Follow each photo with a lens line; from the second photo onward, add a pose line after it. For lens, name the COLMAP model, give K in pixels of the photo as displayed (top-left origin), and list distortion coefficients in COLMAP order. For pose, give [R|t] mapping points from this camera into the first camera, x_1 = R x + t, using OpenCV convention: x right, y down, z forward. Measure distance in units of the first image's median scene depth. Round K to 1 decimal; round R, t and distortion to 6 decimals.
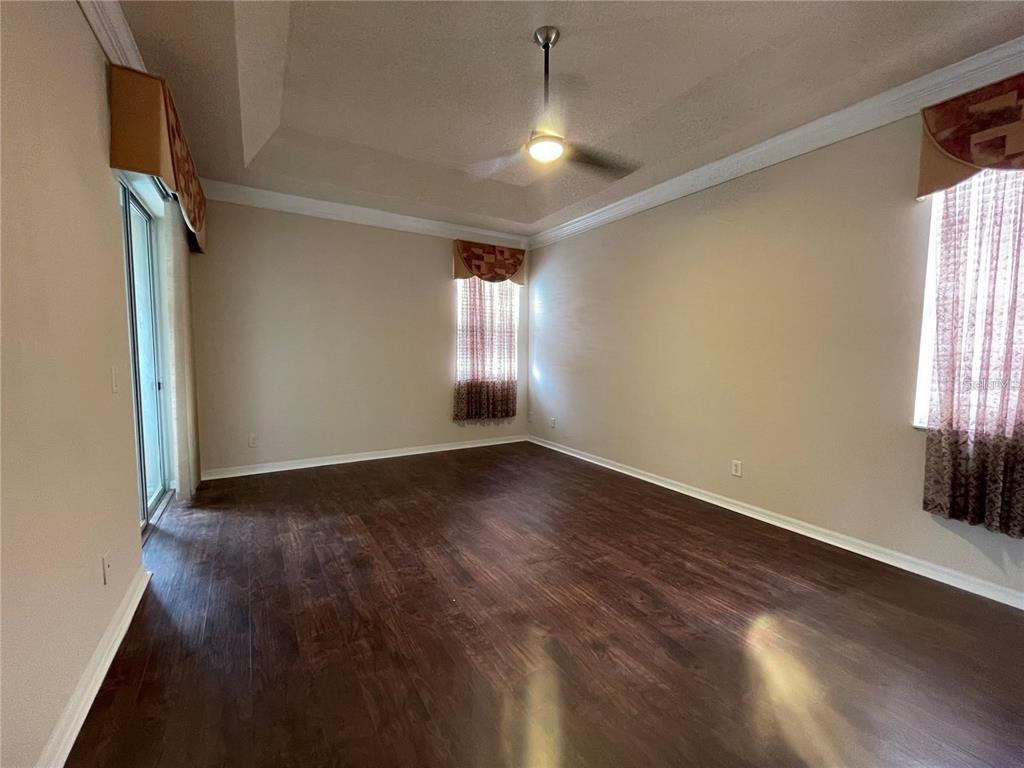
lens RADIAL K [[413.3, 0, 514.8], [0, 413.3, 382.0], [0, 0, 1]] dist [-0.000164, 0.000001]
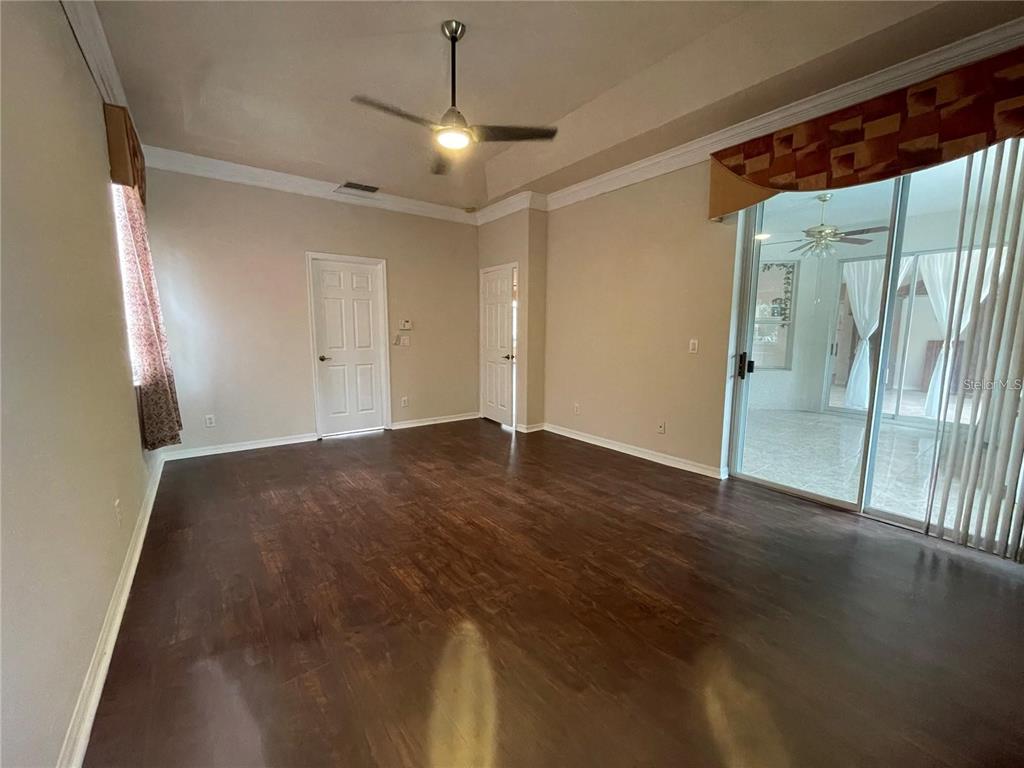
lens RADIAL K [[413.3, 0, 511.7], [0, 413.3, 383.3], [0, 0, 1]] dist [-0.000164, 0.000001]
pose [[-0.996479, -0.007393, -0.083519, 0.010330], [-0.023814, 0.980038, 0.197377, -0.144780], [0.080393, 0.198671, -0.976764, 2.061279]]
